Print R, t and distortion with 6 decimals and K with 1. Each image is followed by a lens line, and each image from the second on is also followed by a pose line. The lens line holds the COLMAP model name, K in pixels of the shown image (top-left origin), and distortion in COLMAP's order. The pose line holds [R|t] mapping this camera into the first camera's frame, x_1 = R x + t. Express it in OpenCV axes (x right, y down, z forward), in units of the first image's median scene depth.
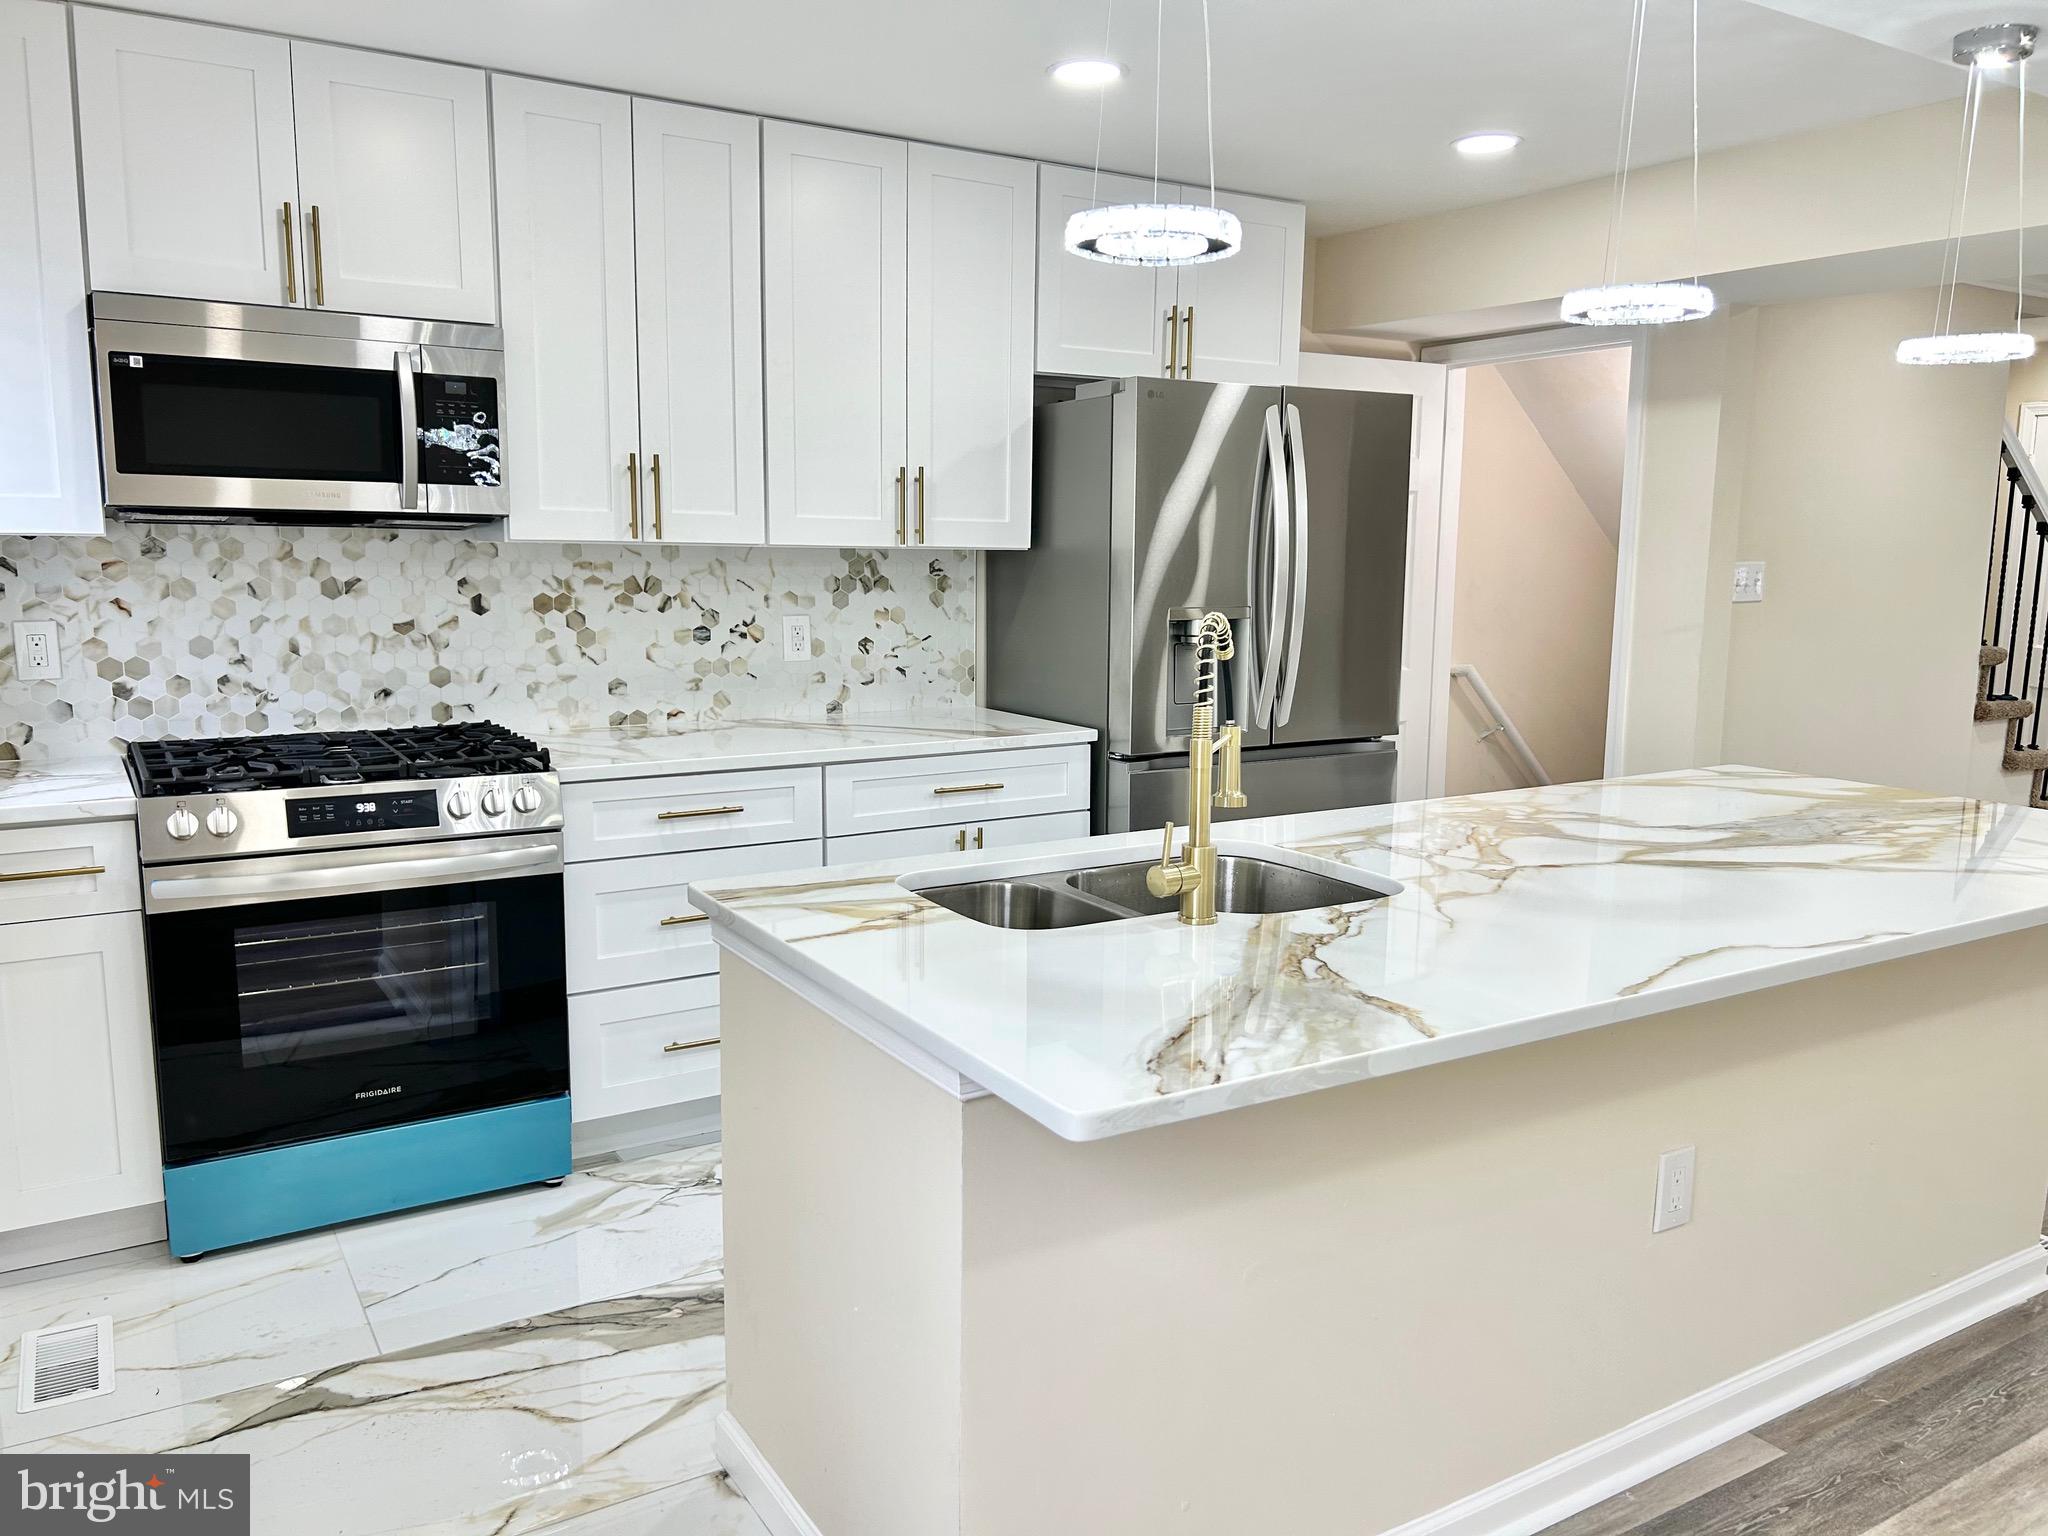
lens RADIAL K [[1540.9, 0, 1018.4], [0, 1540.9, 790.1], [0, 0, 1]] dist [0.058617, -0.068937]
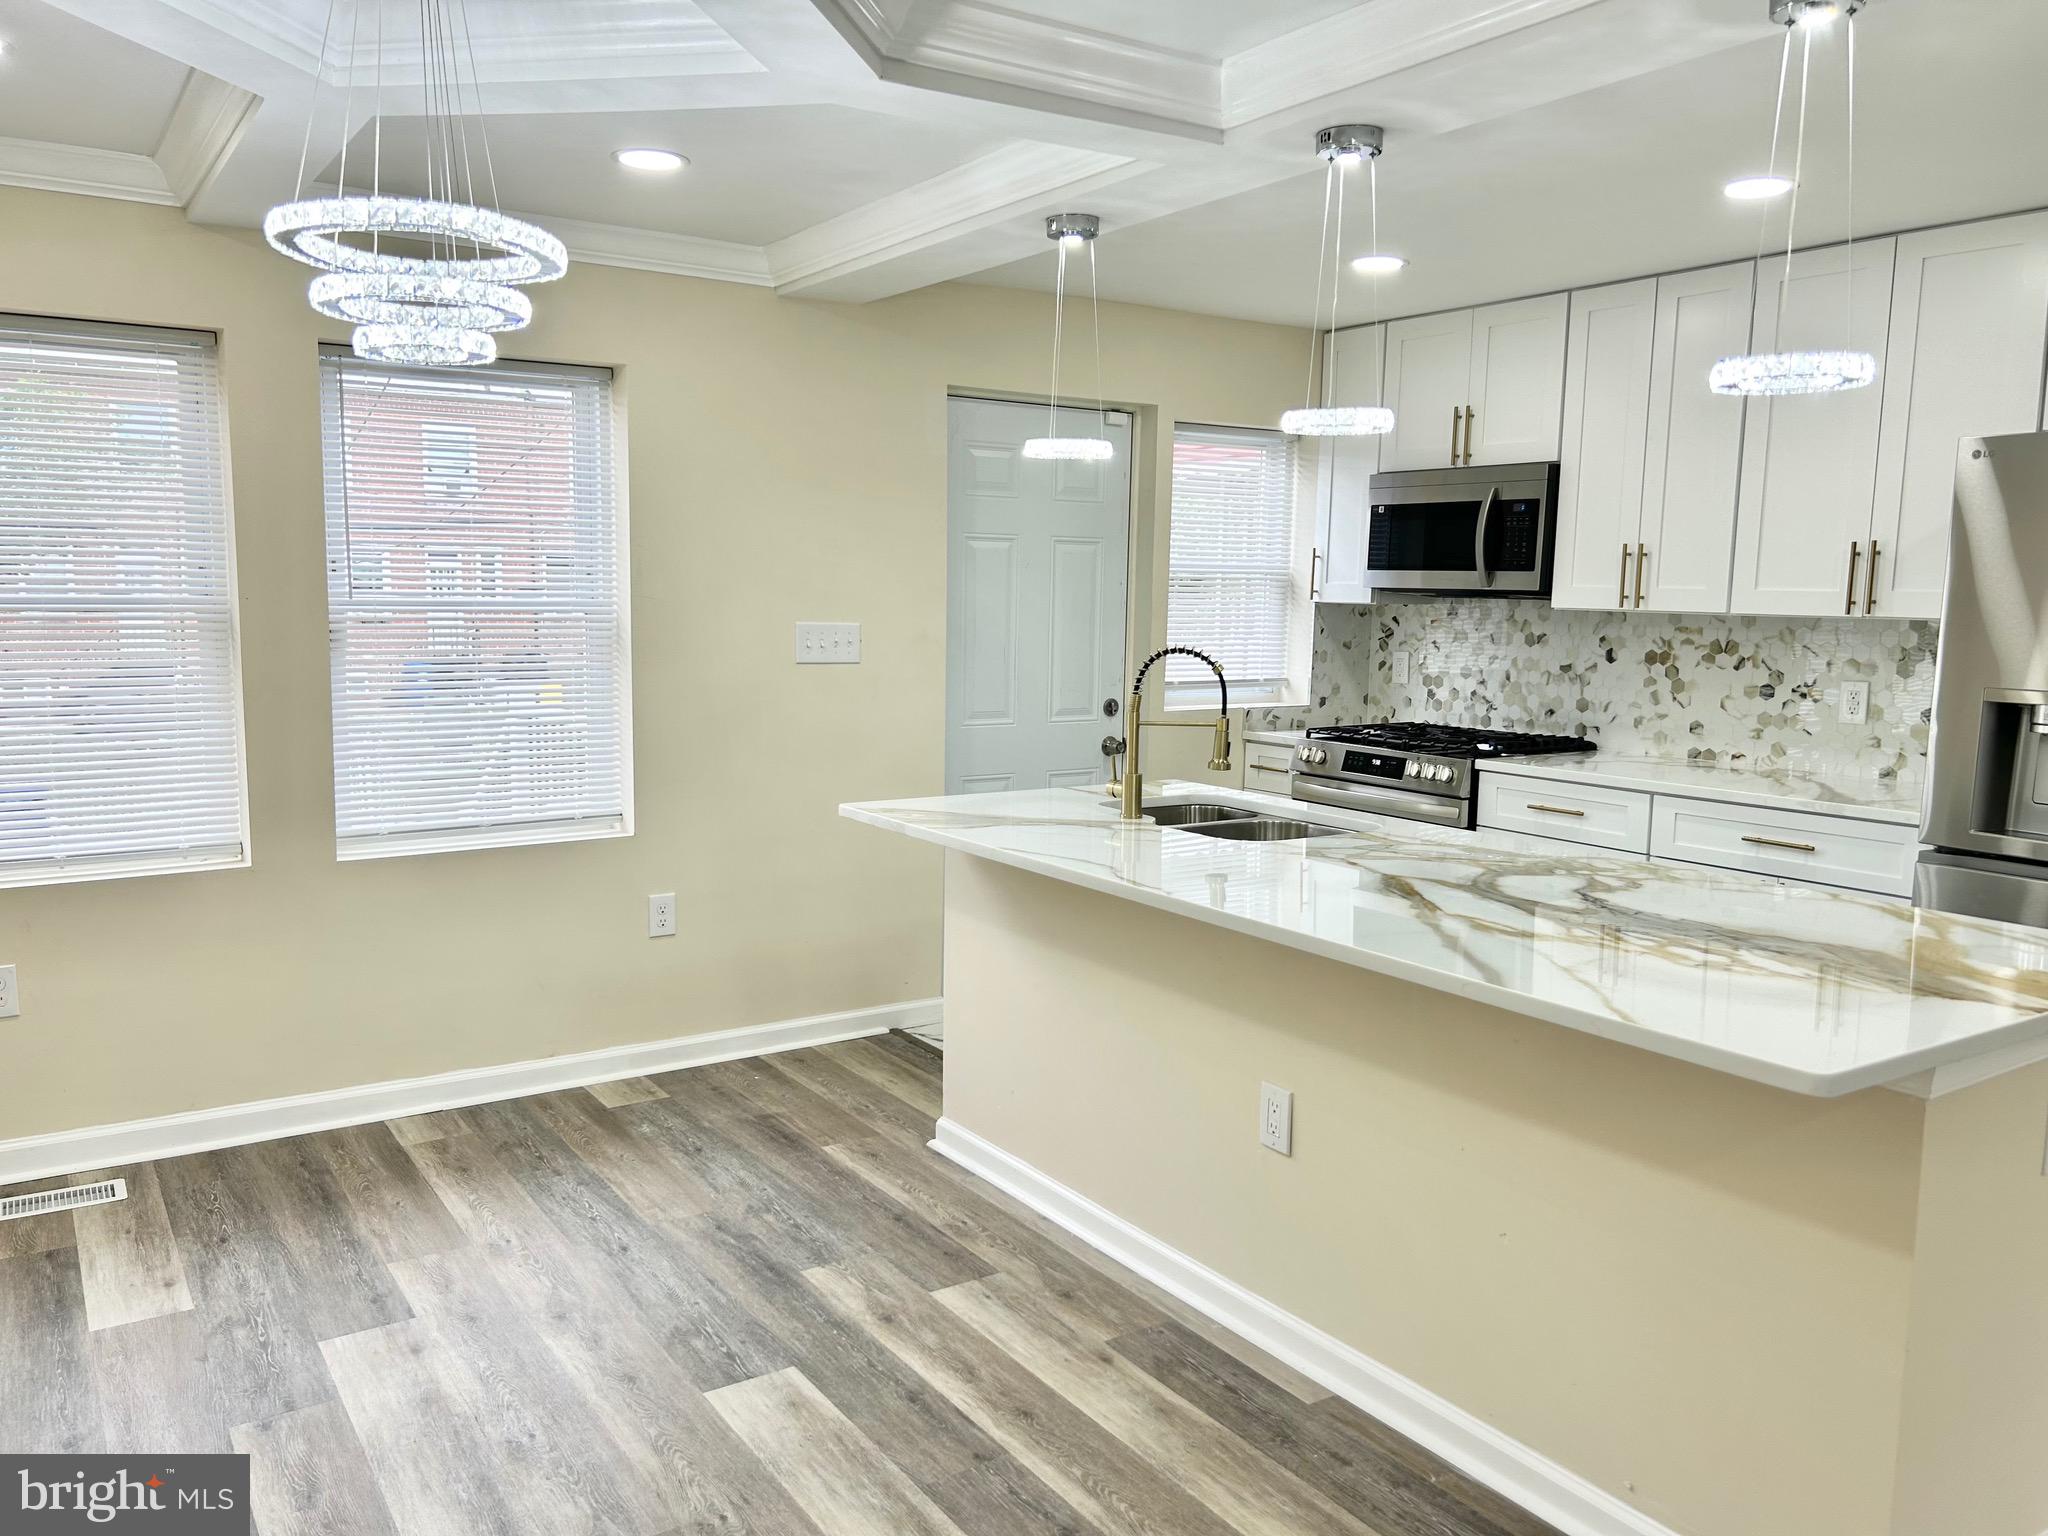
lens RADIAL K [[1540.9, 0, 1023.3], [0, 1540.9, 780.1], [0, 0, 1]] dist [0.058617, -0.068937]
pose [[0.041505, 0.114928, -0.992506, 0.987626], [-0.177581, 0.978395, 0.105868, -0.063566], [0.983231, 0.171856, 0.061017, 0.414974]]
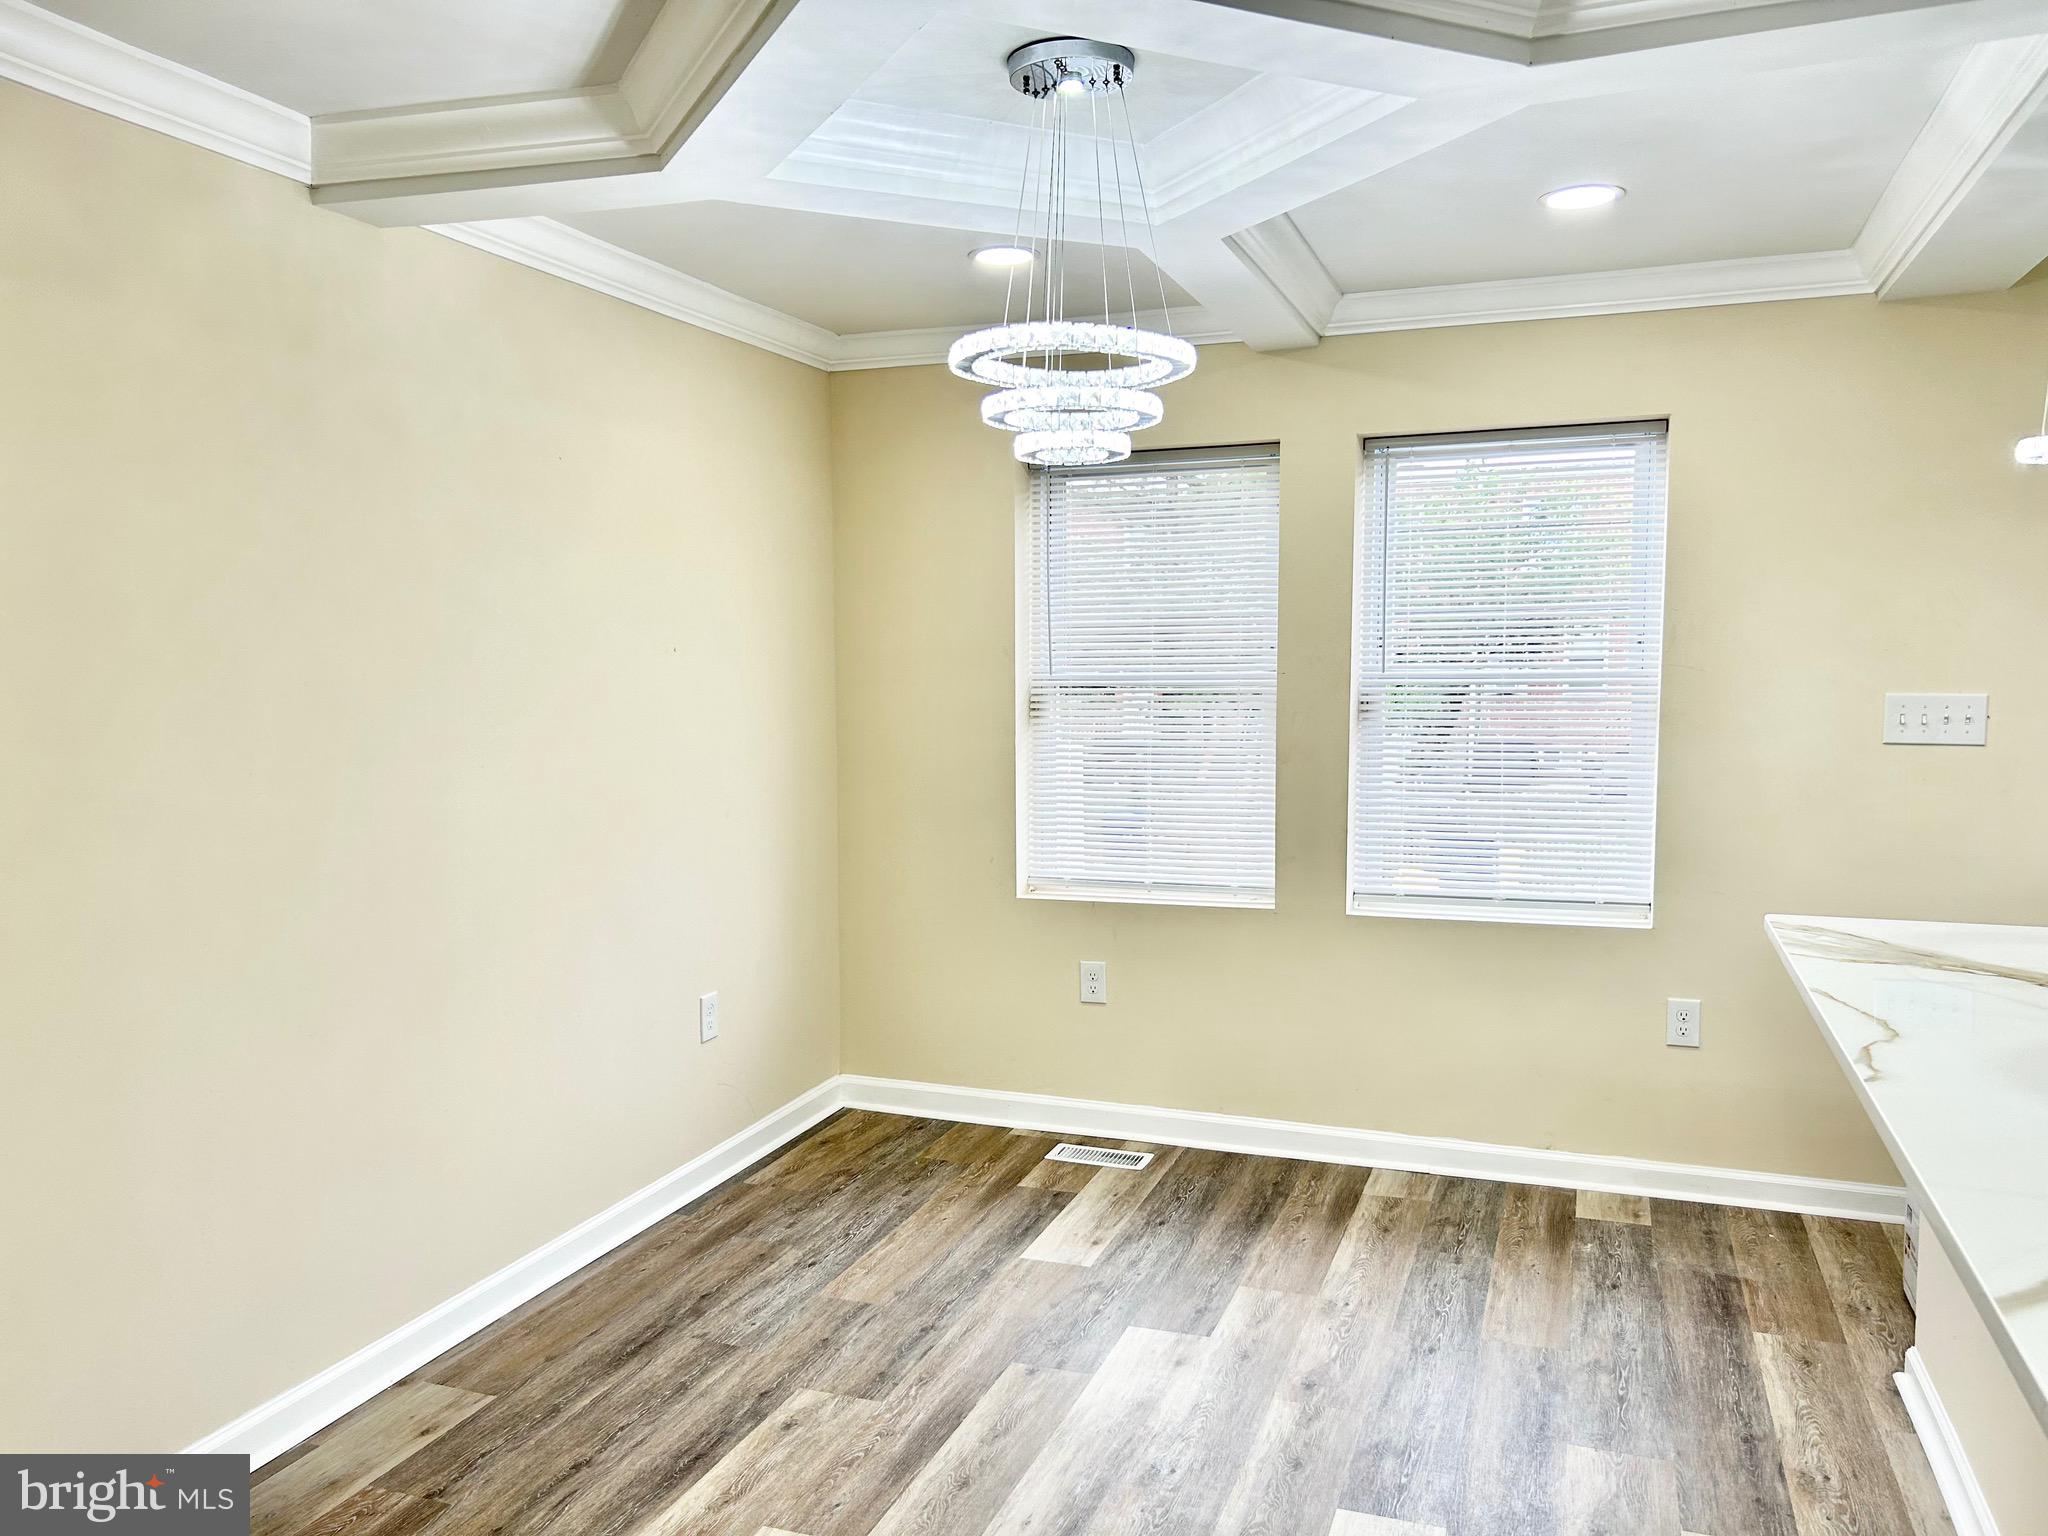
lens RADIAL K [[1540.9, 0, 1027.3], [0, 1540.9, 788.3], [0, 0, 1]] dist [0.058617, -0.068937]
pose [[-0.779805, 0.050127, -0.624013, 0.812771], [-0.102768, 0.973016, 0.206588, -0.115124], [0.617530, 0.225227, -0.753611, 0.717876]]
